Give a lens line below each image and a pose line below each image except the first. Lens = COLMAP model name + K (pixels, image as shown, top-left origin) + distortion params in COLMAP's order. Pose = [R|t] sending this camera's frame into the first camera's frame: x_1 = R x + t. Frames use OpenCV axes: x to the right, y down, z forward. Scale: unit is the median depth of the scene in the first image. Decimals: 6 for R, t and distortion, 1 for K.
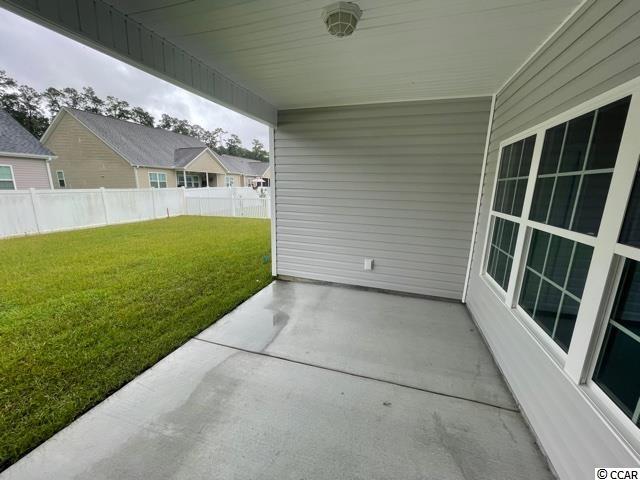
lens RADIAL K [[256.2, 0, 321.5], [0, 256.2, 240.8], [0, 0, 1]] dist [0.000231, 0.000063]
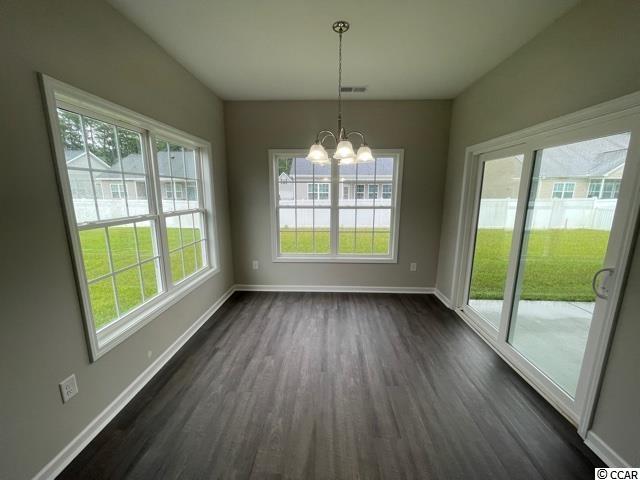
lens RADIAL K [[256.2, 0, 321.5], [0, 256.2, 240.8], [0, 0, 1]] dist [0.000231, 0.000063]
pose [[0.266991, 0.156385, -0.950926, 0.047831], [-0.198502, 0.974510, 0.104530, 0.020924], [0.943034, 0.160852, 0.291228, -0.080992]]
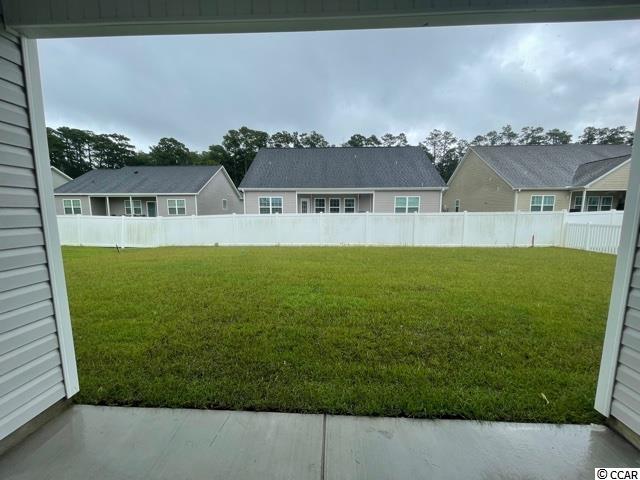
lens RADIAL K [[256.2, 0, 321.5], [0, 256.2, 240.8], [0, 0, 1]] dist [0.000231, 0.000063]
pose [[0.257617, 0.096740, -0.961392, 0.010752], [-0.194490, 0.979803, 0.046477, -0.010750], [0.946471, 0.175008, 0.271228, 0.086409]]
